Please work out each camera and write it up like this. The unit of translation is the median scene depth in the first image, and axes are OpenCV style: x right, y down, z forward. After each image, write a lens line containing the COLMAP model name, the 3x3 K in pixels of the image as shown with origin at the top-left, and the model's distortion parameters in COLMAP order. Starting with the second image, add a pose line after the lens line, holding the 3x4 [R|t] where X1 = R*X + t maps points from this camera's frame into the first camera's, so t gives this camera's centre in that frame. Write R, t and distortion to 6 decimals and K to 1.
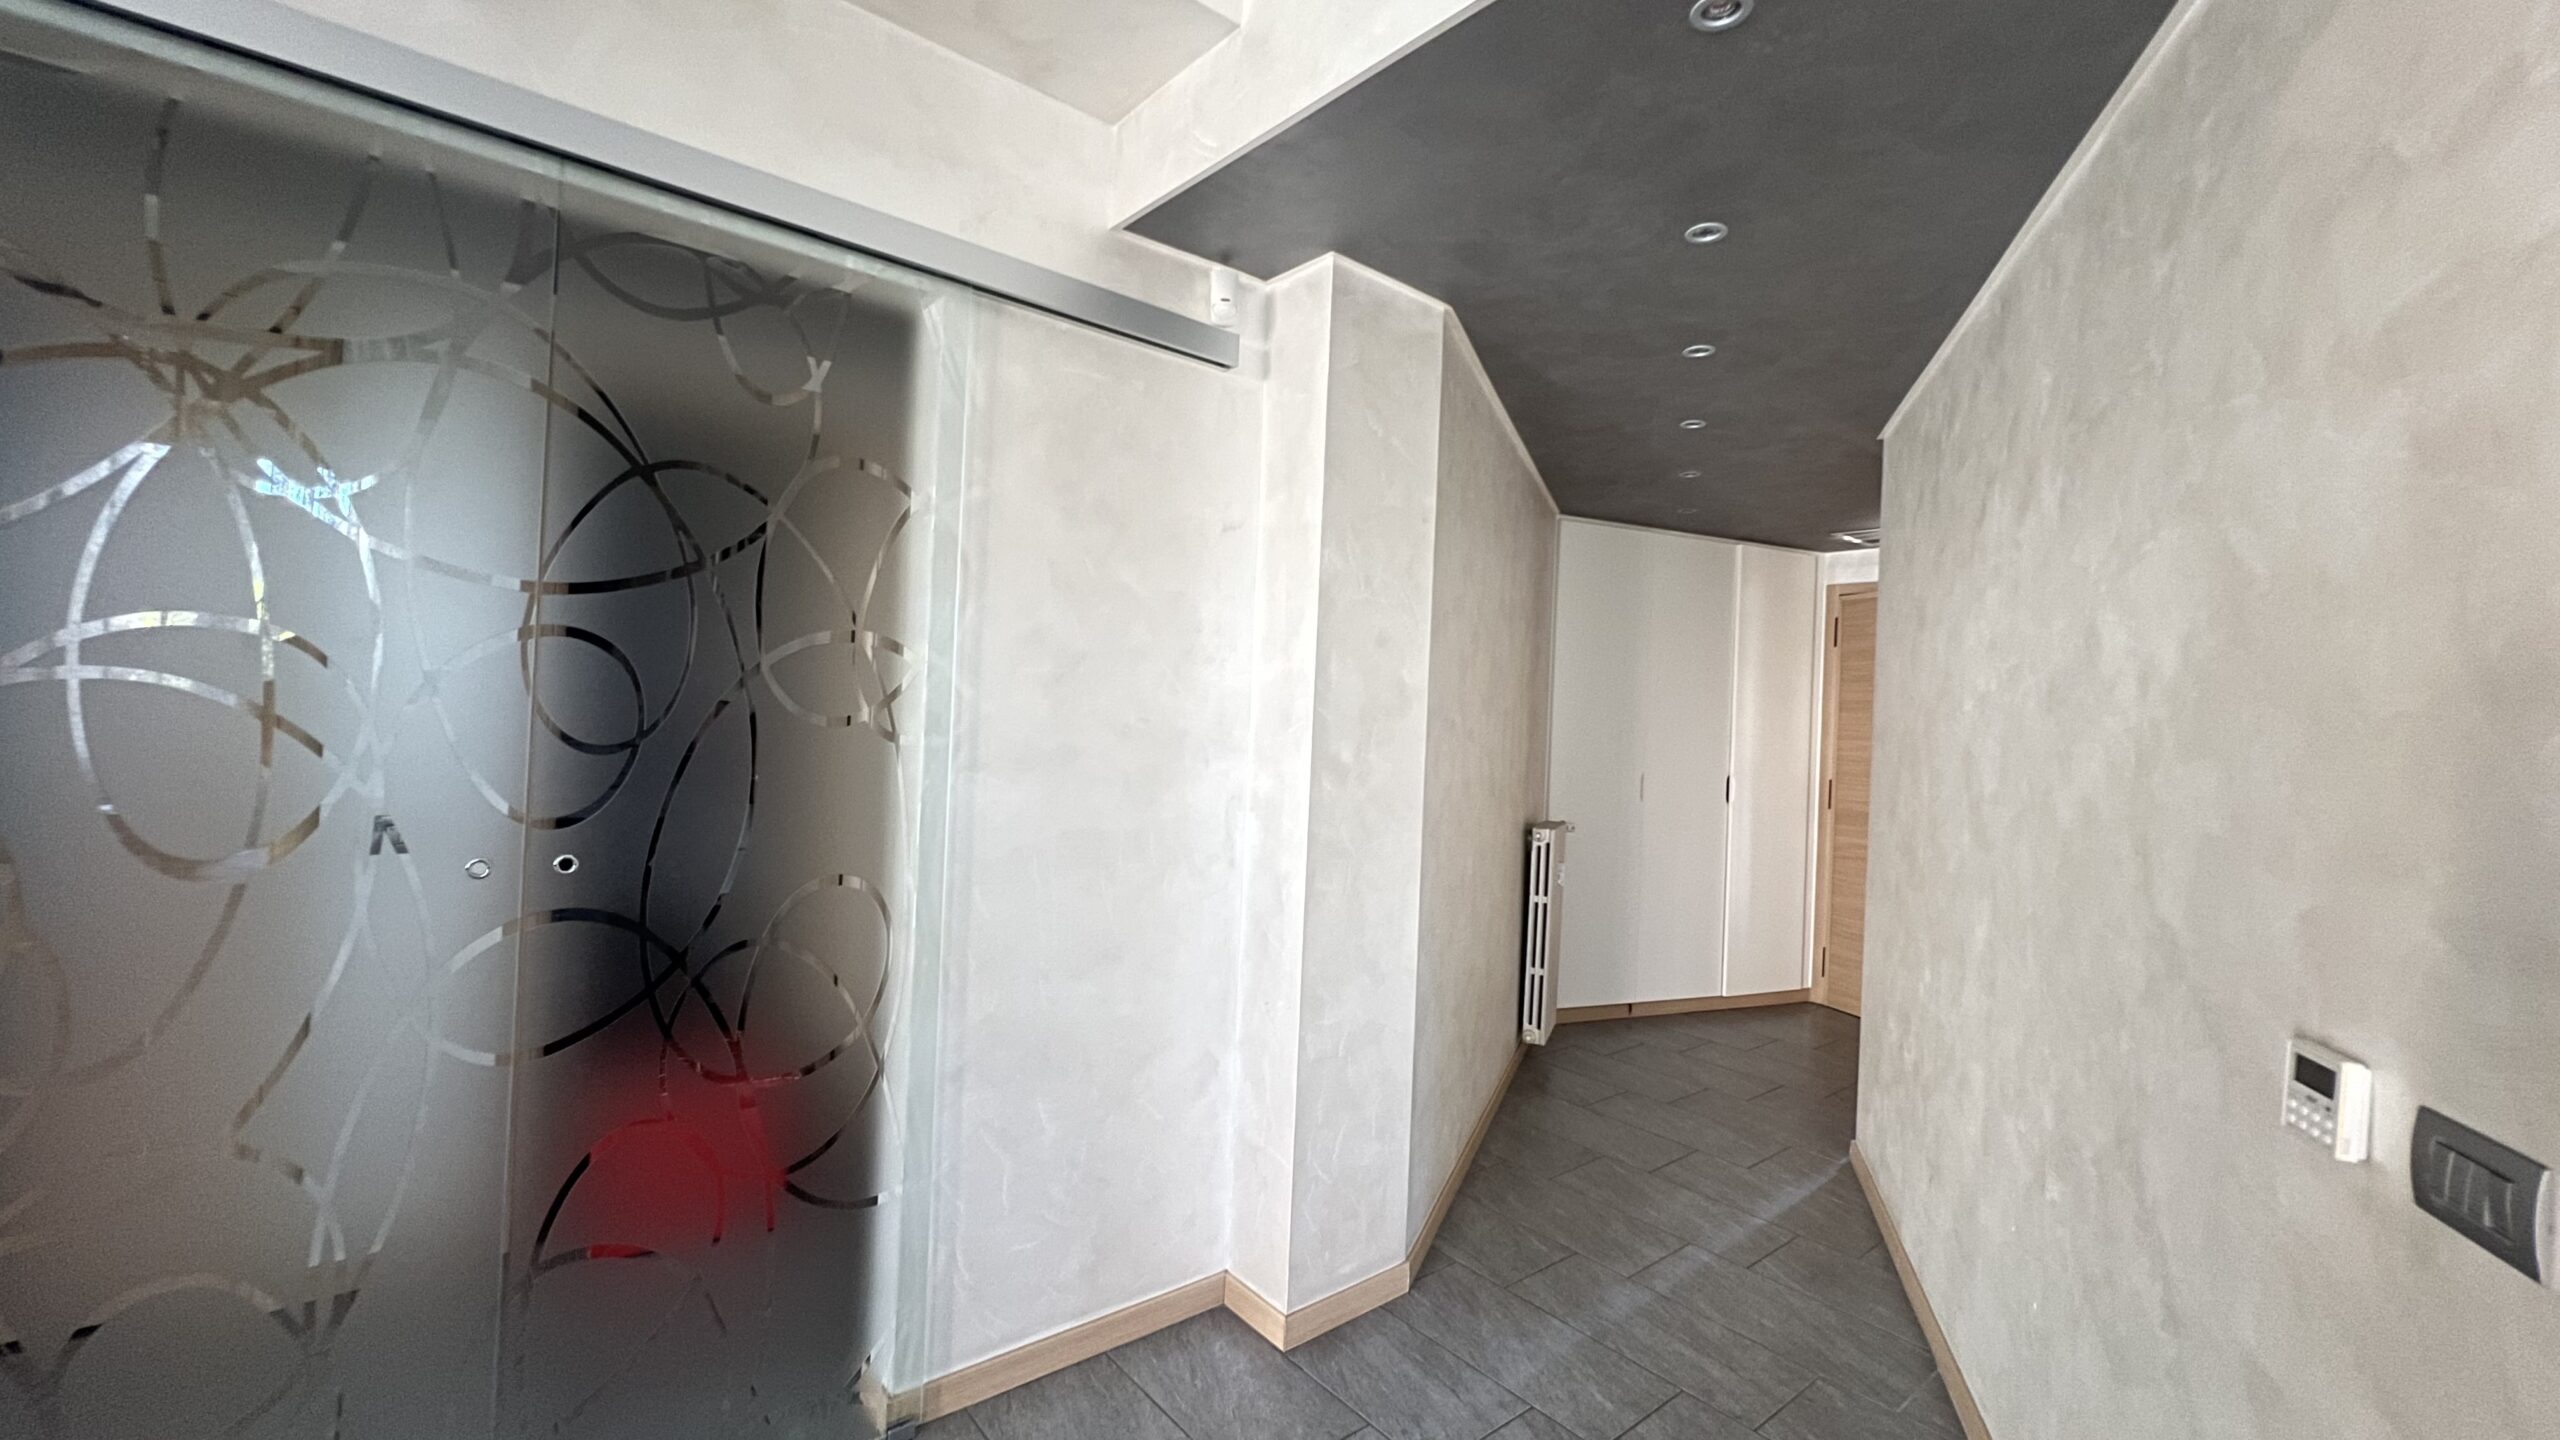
lens RADIAL K [[1027.1, 0, 1279.9], [0, 1027.1, 713.6], [0, 0, 1]] dist [-0.003777, 0.001839]
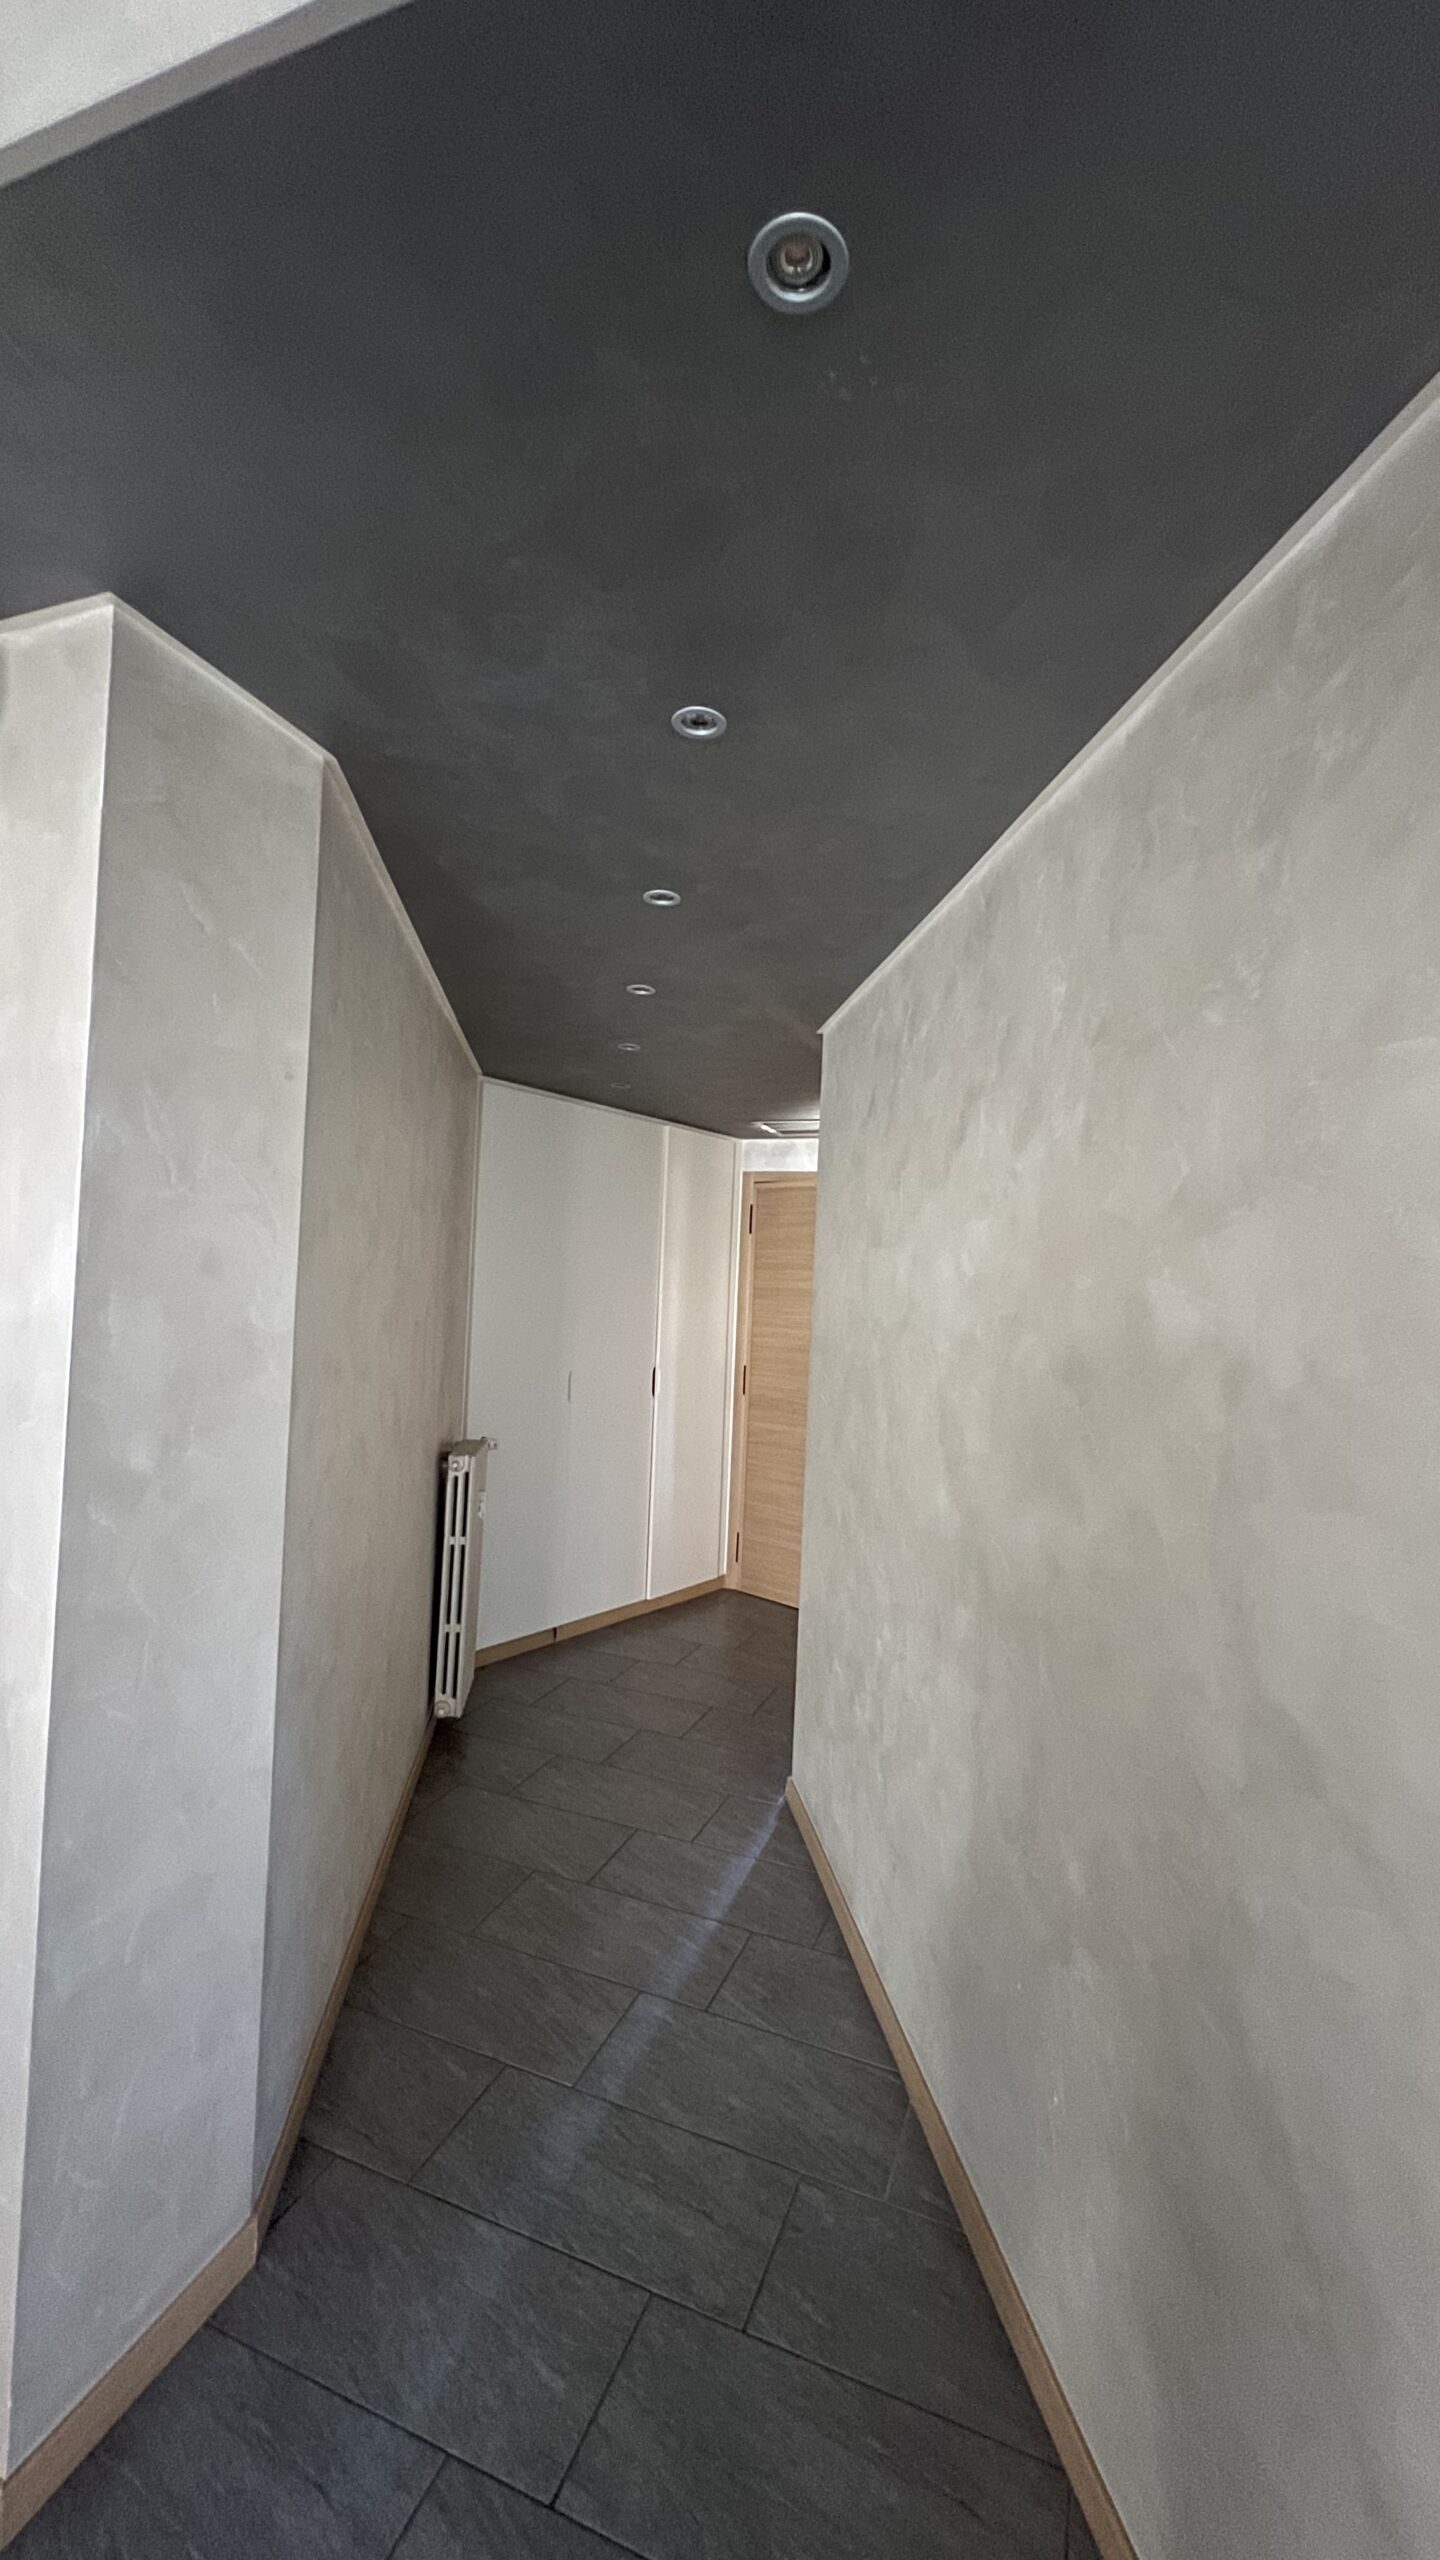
lens RADIAL K [[1027.1, 0, 725.1], [0, 1027.1, 1281.4], [0, 0, 1]] dist [-0.003777, 0.001839]
pose [[0.874012, 0.003164, 0.485894, 0.065486], [-0.010245, 0.999876, 0.011918, -0.066889], [-0.485797, -0.015394, 0.873936, 0.287816]]
